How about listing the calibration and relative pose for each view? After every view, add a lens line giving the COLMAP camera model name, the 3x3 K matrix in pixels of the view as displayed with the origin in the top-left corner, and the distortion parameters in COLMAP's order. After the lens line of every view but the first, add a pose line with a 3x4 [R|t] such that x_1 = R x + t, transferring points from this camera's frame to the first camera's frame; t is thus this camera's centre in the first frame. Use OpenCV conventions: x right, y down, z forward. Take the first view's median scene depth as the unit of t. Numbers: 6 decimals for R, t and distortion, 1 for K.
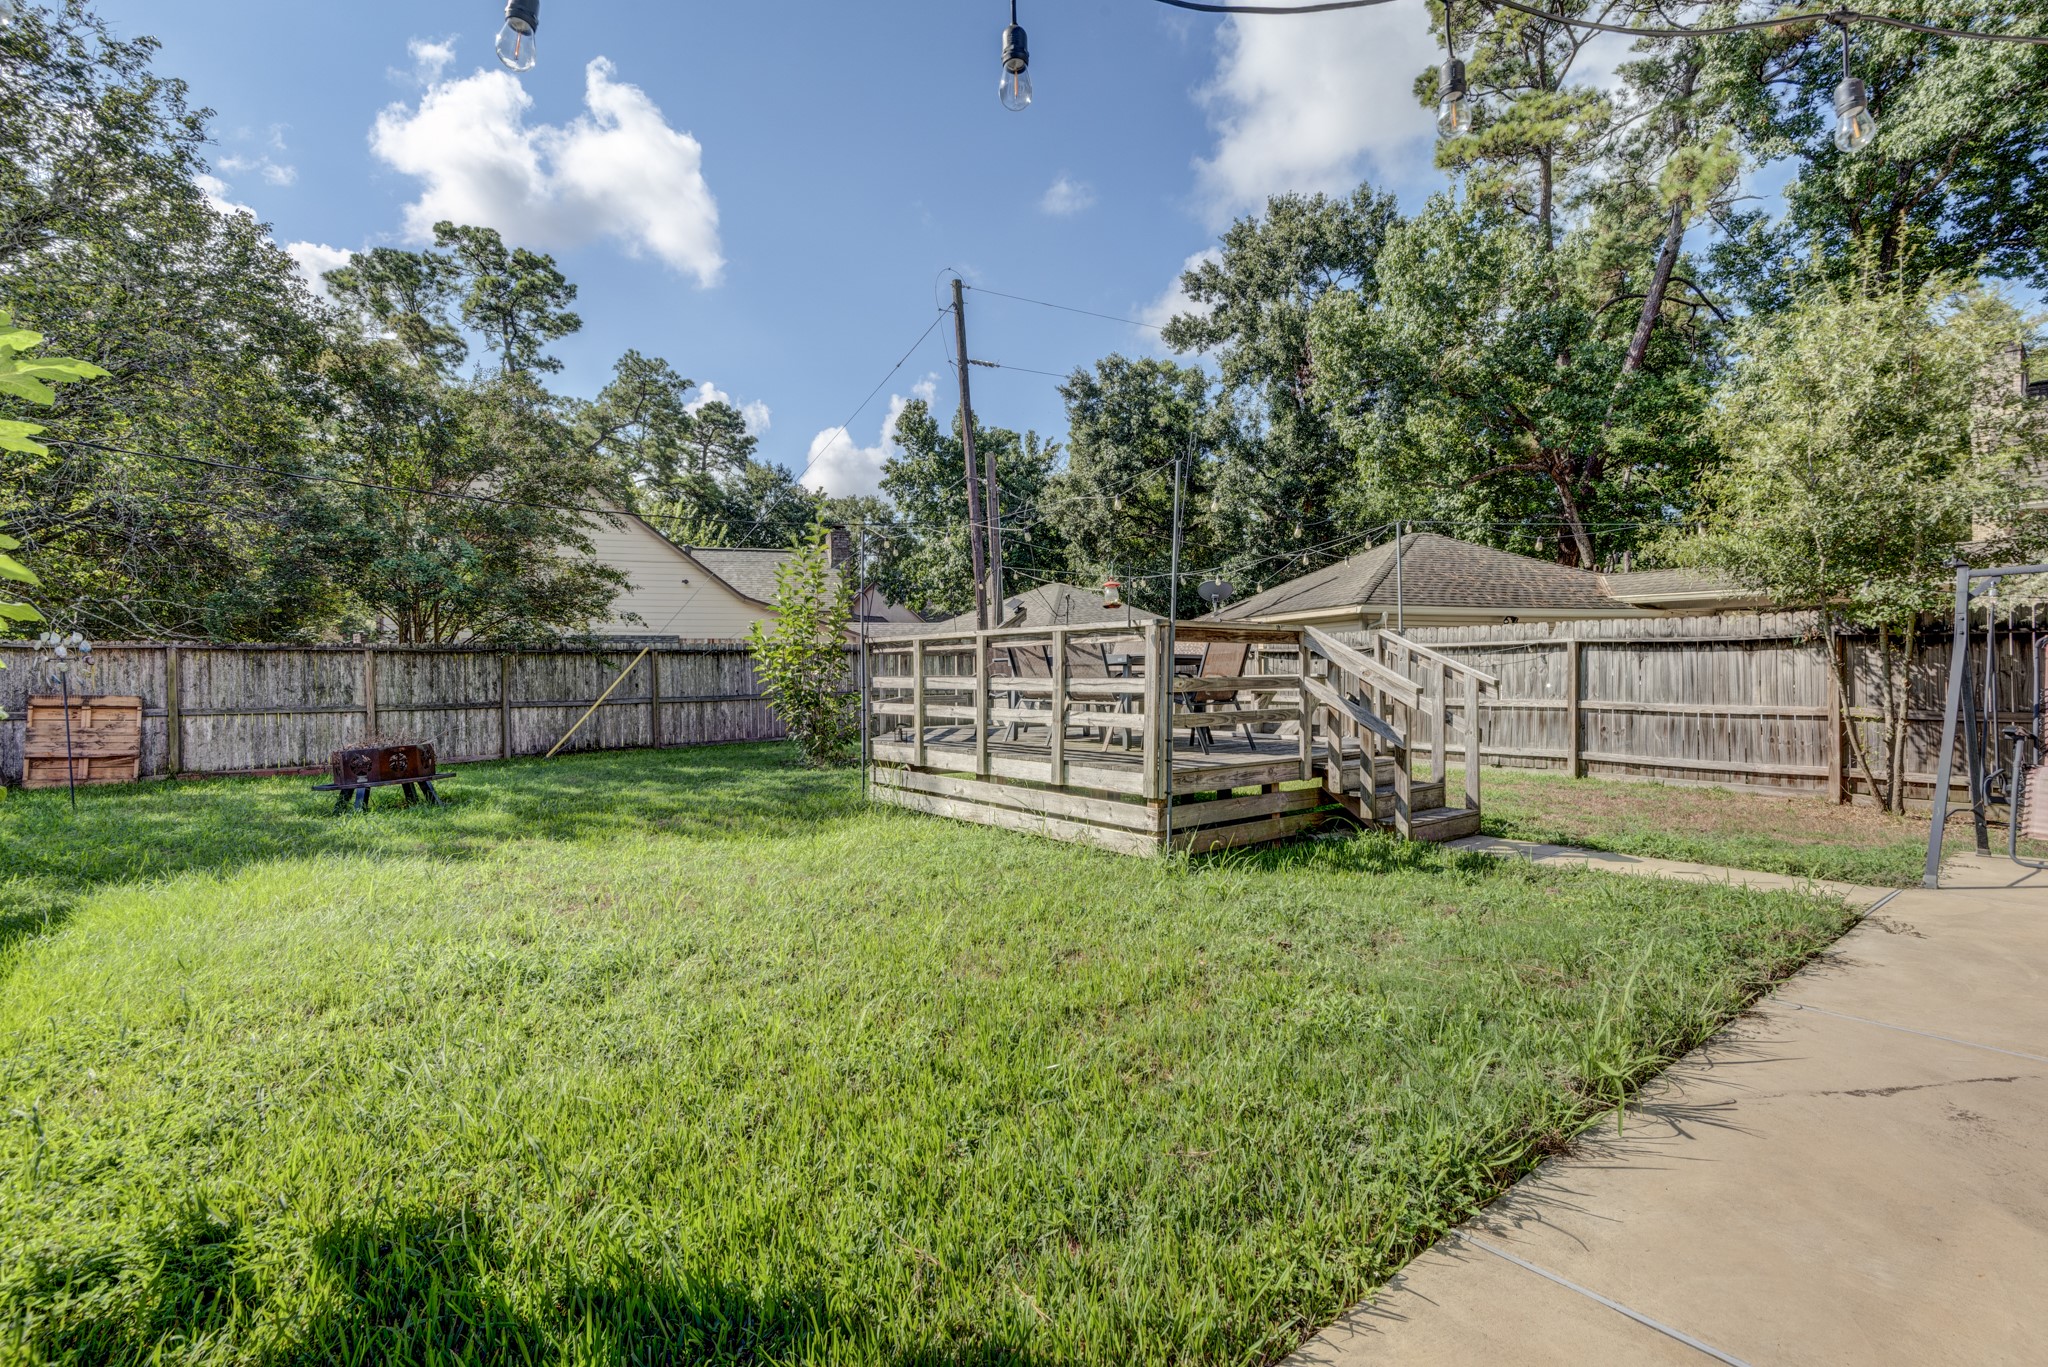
lens RADIAL K [[930.7, 0, 1024.0], [0, 930.7, 683.5], [0, 0, 1]] dist [0.029344, -0.017879]
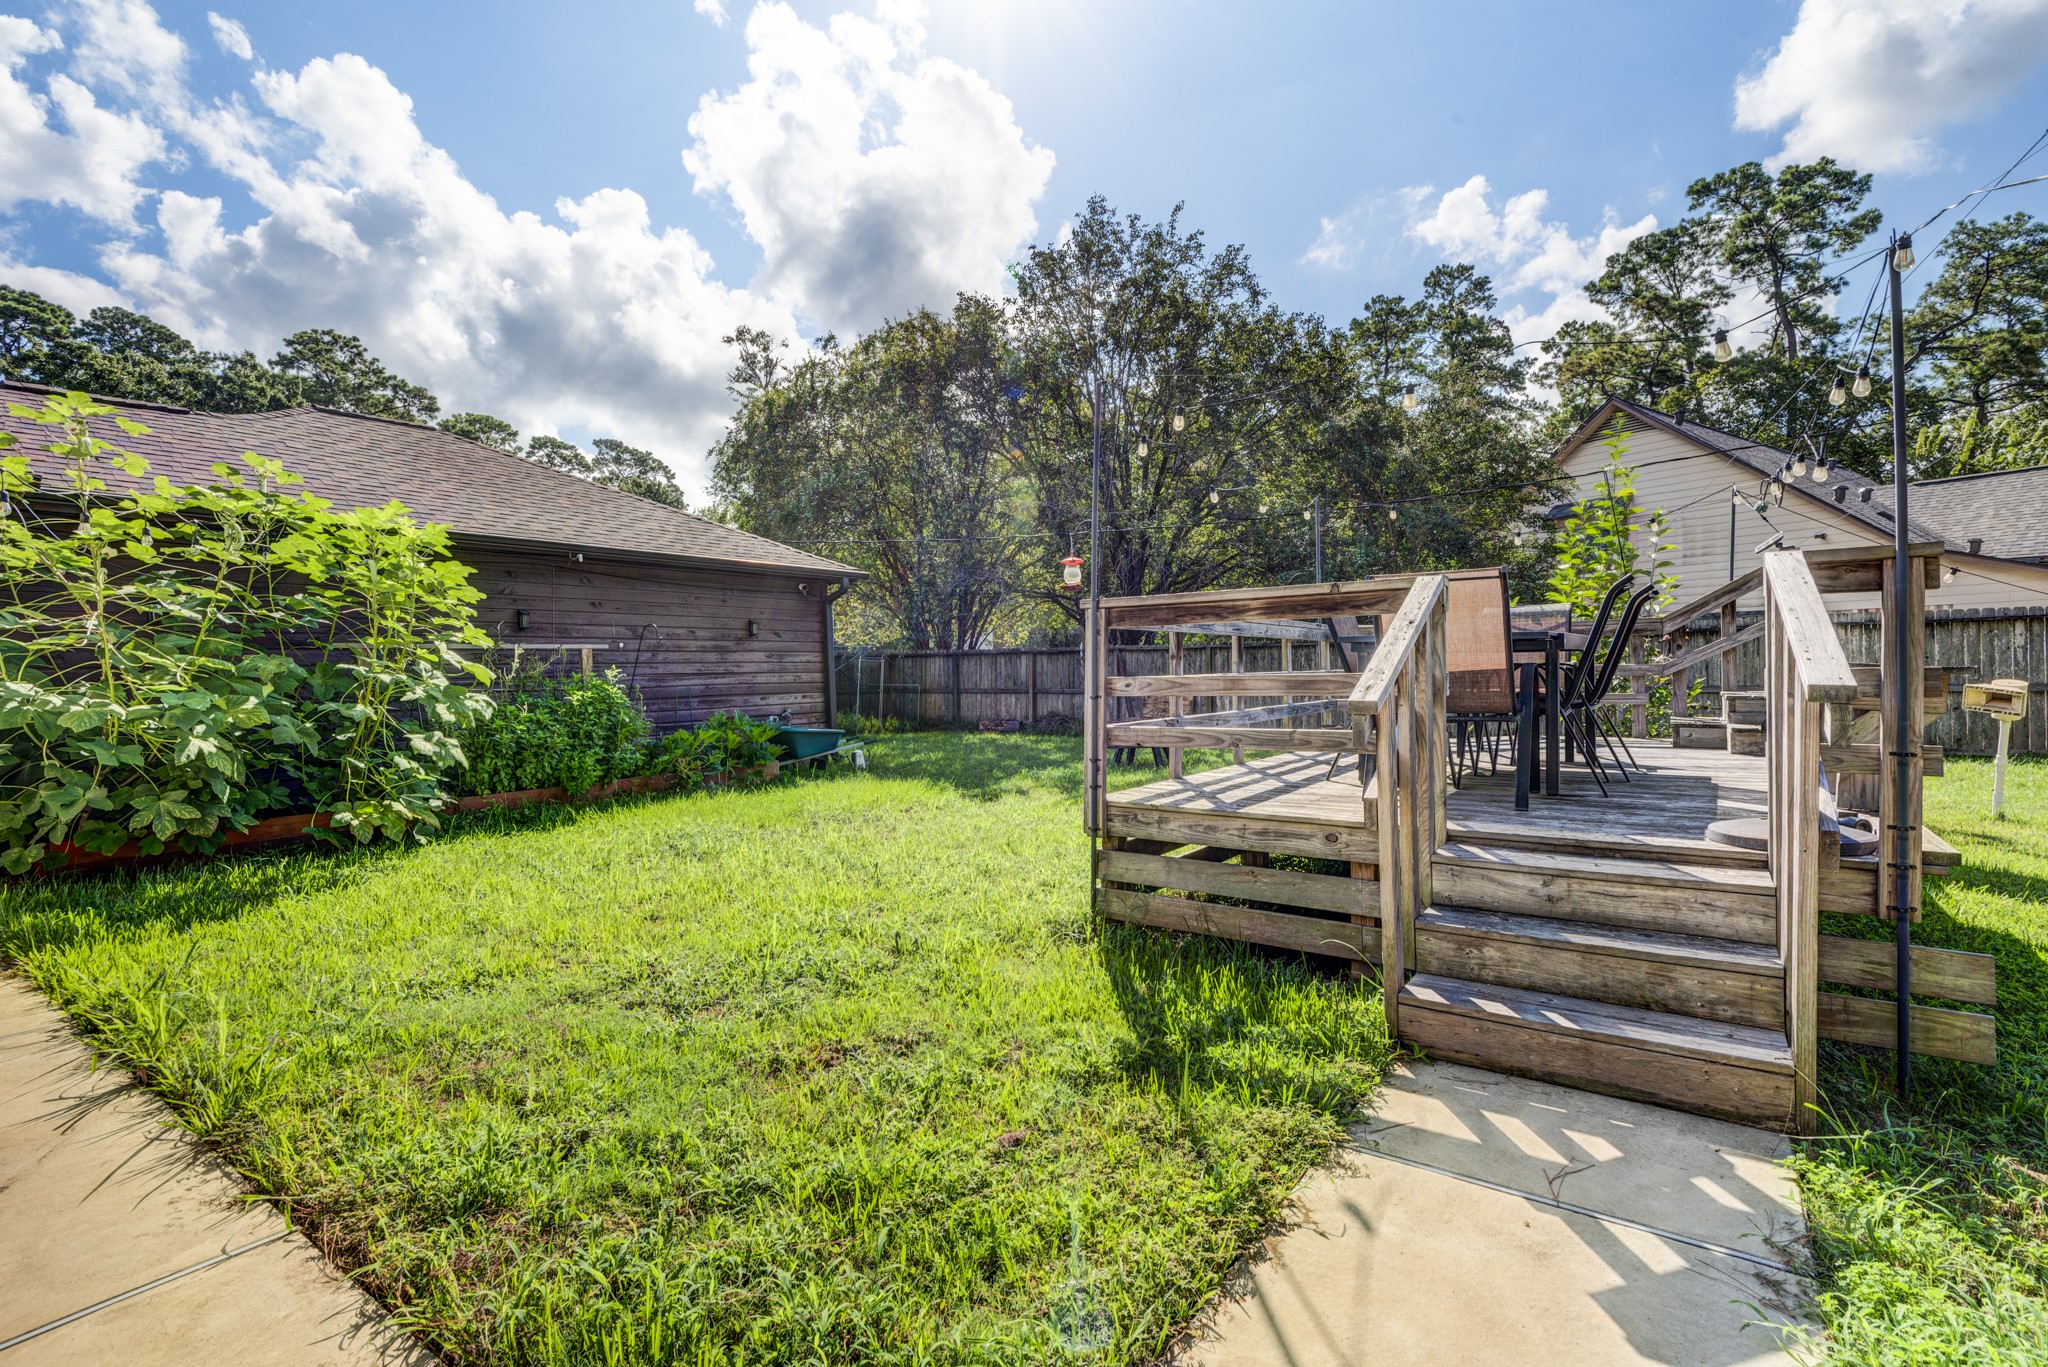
lens RADIAL K [[930.7, 0, 1024.0], [0, 930.7, 683.5], [0, 0, 1]] dist [0.029344, -0.017879]
pose [[0.265948, 0.012144, -0.963911, 0.111515], [0.002027, 0.999911, 0.013156, -0.003214], [0.963985, -0.005453, 0.265900, 0.095783]]
